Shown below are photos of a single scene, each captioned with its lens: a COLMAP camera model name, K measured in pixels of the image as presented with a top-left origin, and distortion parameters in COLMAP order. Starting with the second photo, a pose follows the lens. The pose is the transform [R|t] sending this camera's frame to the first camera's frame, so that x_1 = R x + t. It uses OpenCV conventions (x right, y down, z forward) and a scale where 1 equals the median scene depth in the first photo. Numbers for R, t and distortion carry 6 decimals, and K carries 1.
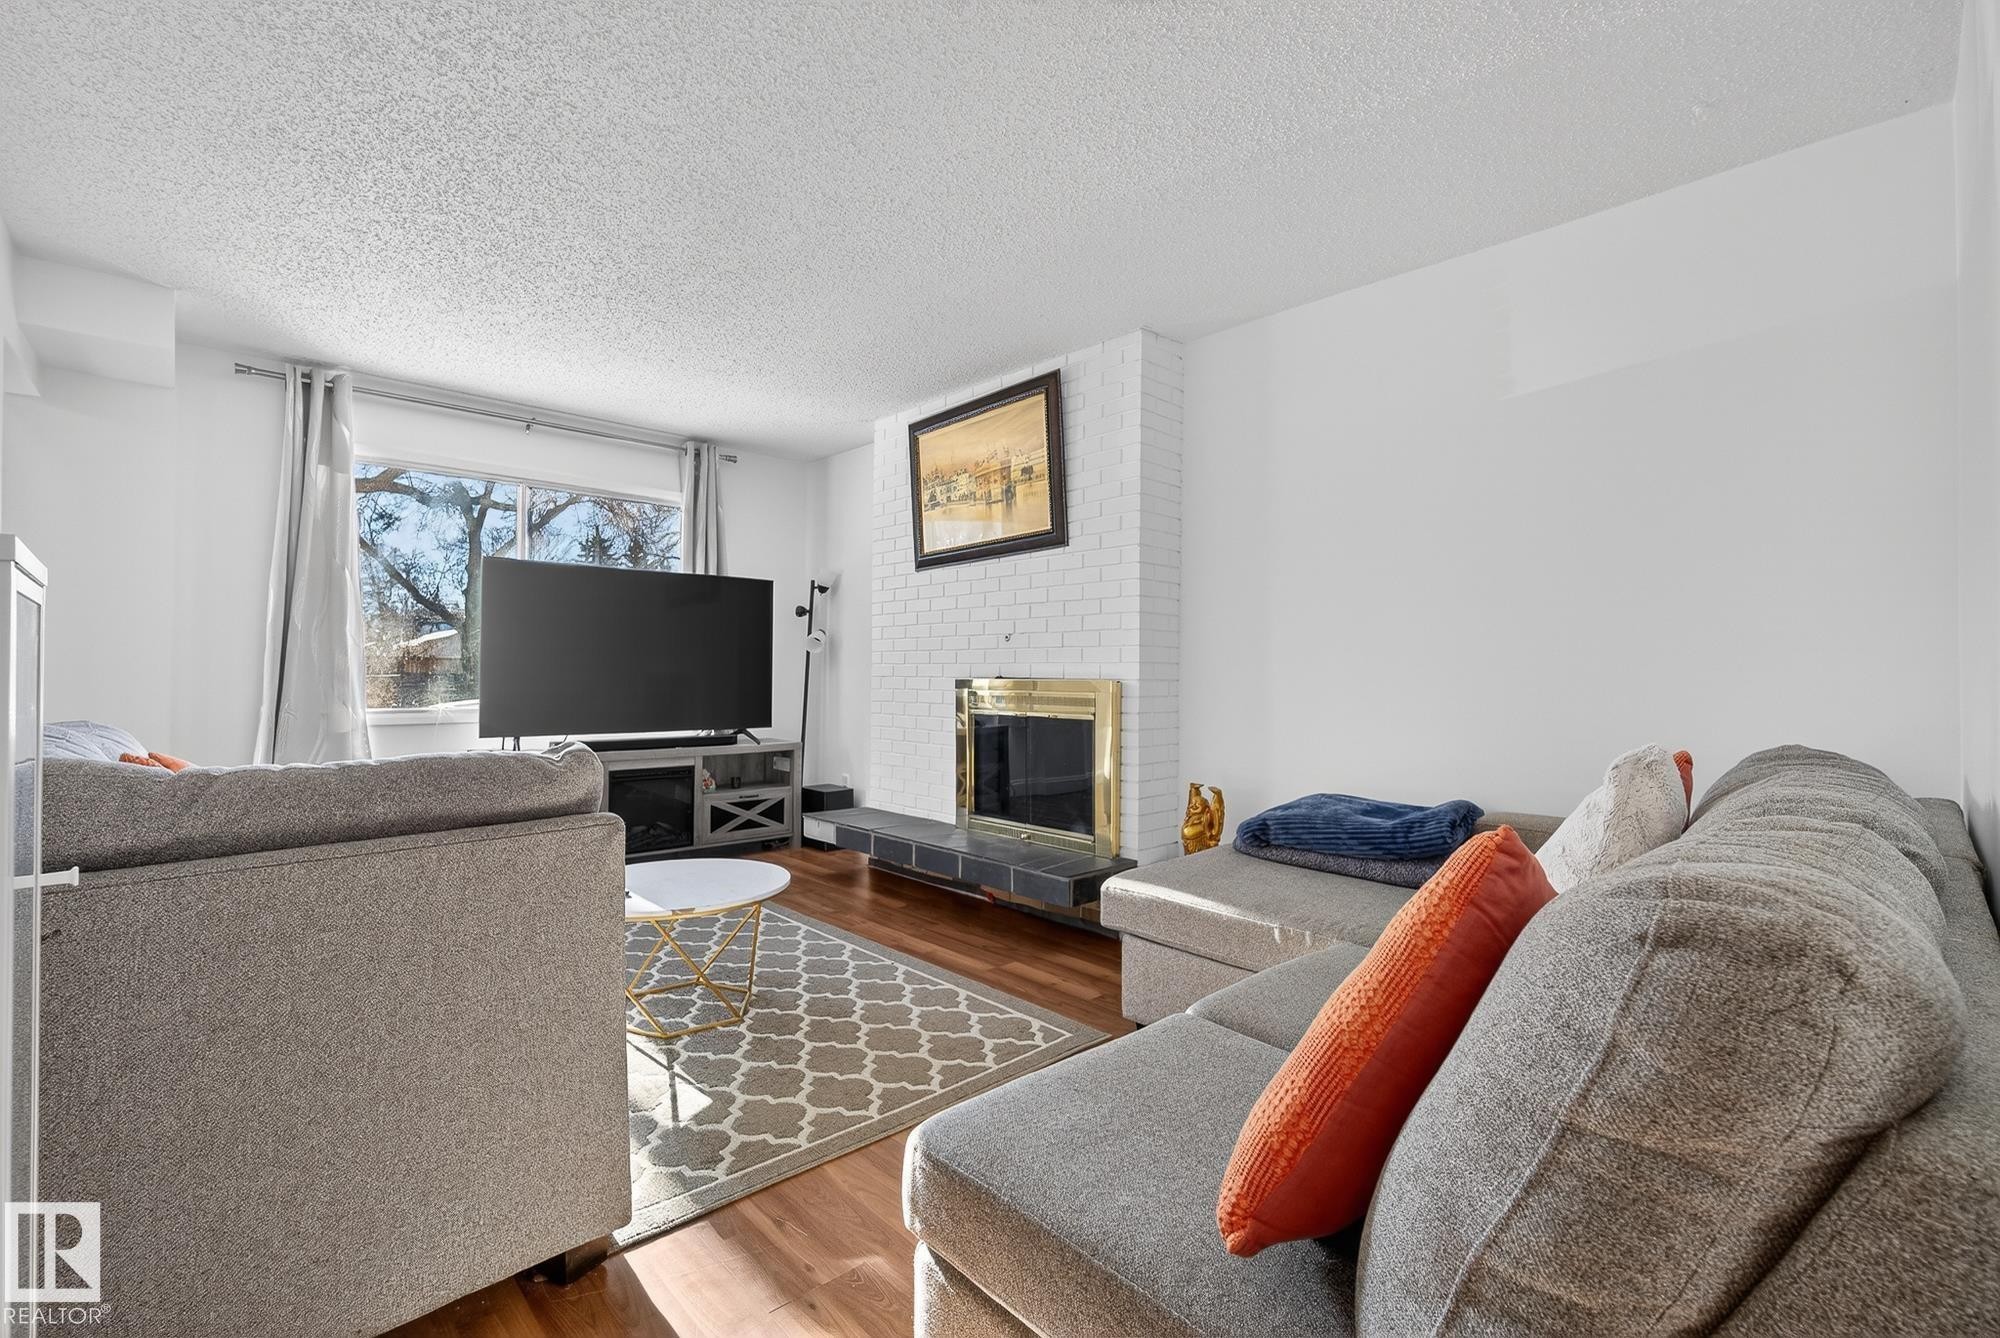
lens RADIAL K [[876.2, 0, 1001.6], [0, 876.2, 663.9], [0, 0, 1]] dist [-0.010897, 0.000717]
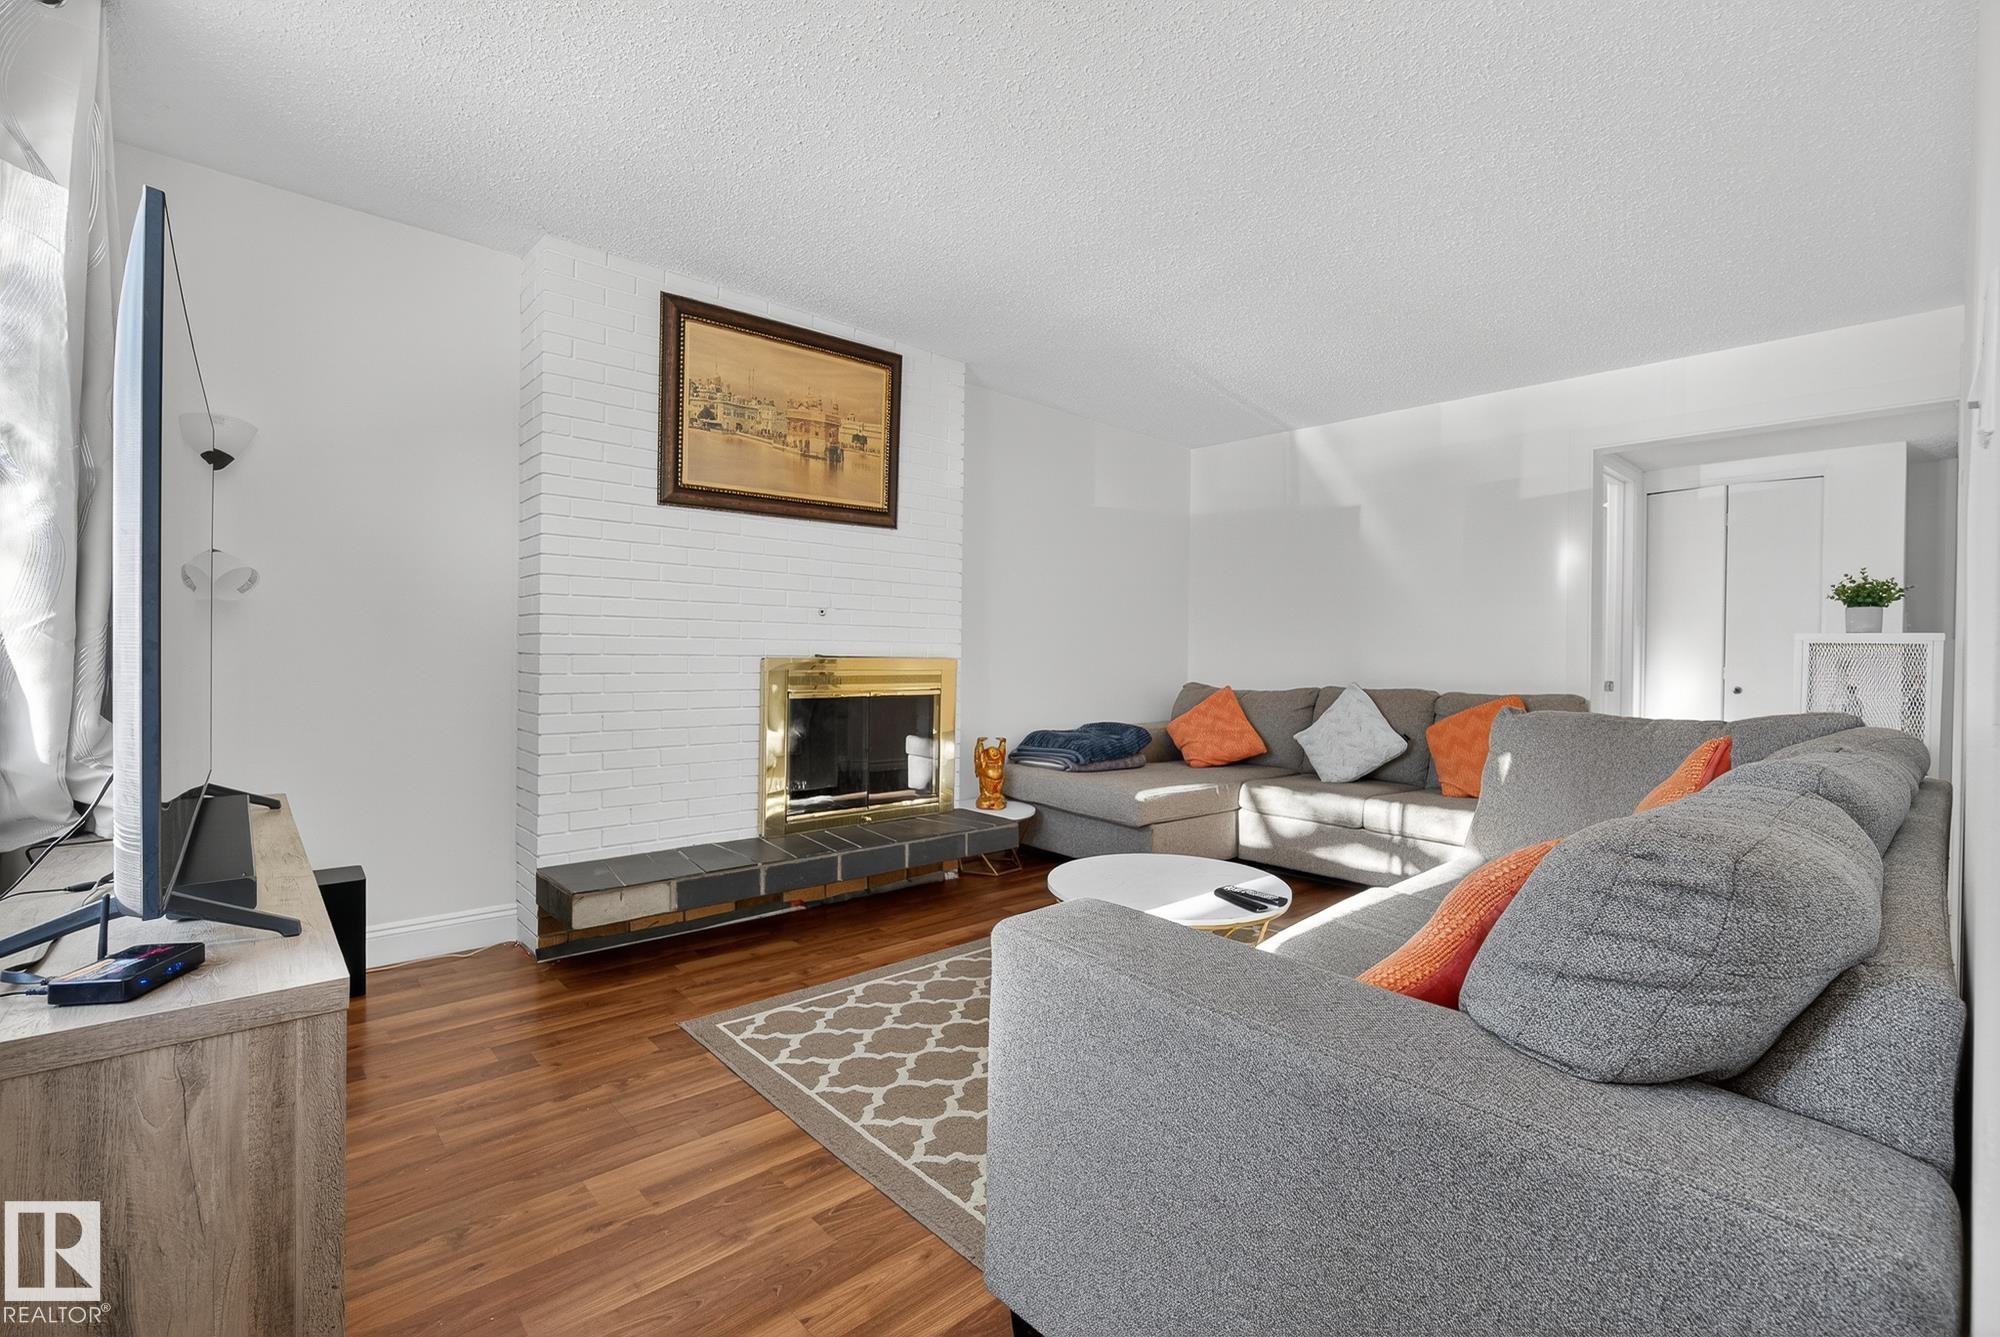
lens RADIAL K [[876.2, 0, 1002.2], [0, 876.2, 661.4], [0, 0, 1]] dist [-0.010897, 0.000717]
pose [[0.007538, -0.013732, 0.999877, -0.907091], [-0.028155, 0.999506, 0.013939, 0.003632], [-0.999575, -0.028257, 0.007148, 0.812829]]
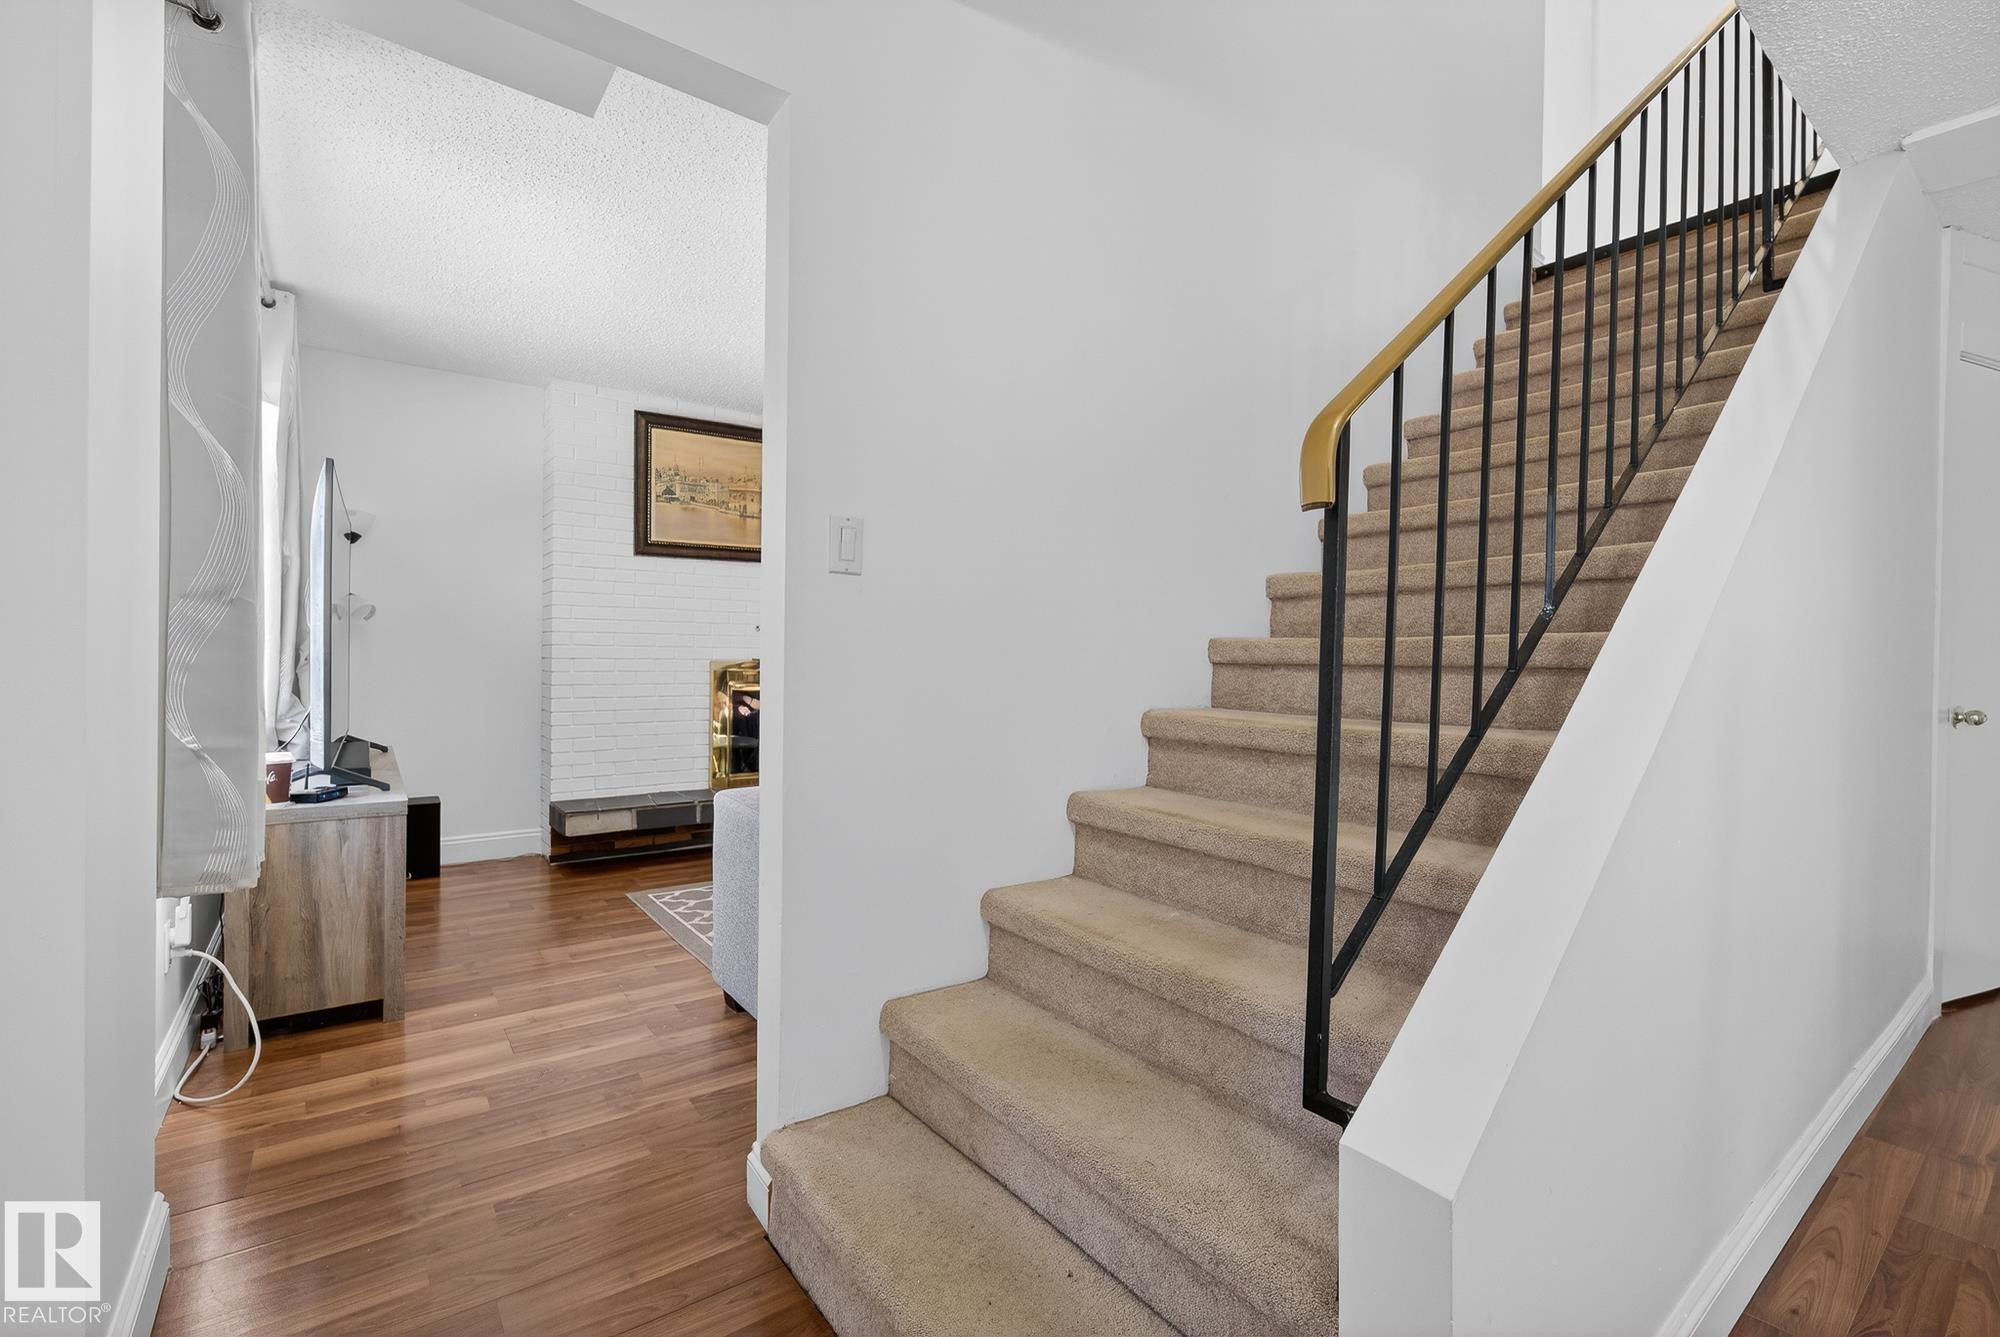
lens RADIAL K [[876.2, 0, 1001.7], [0, 876.2, 665.0], [0, 0, 1]] dist [-0.010897, 0.000717]
pose [[0.099424, -0.013316, 0.994956, -1.217258], [-0.026469, 0.999521, 0.016022, -0.005900], [-0.994693, -0.027929, 0.099024, 0.531775]]
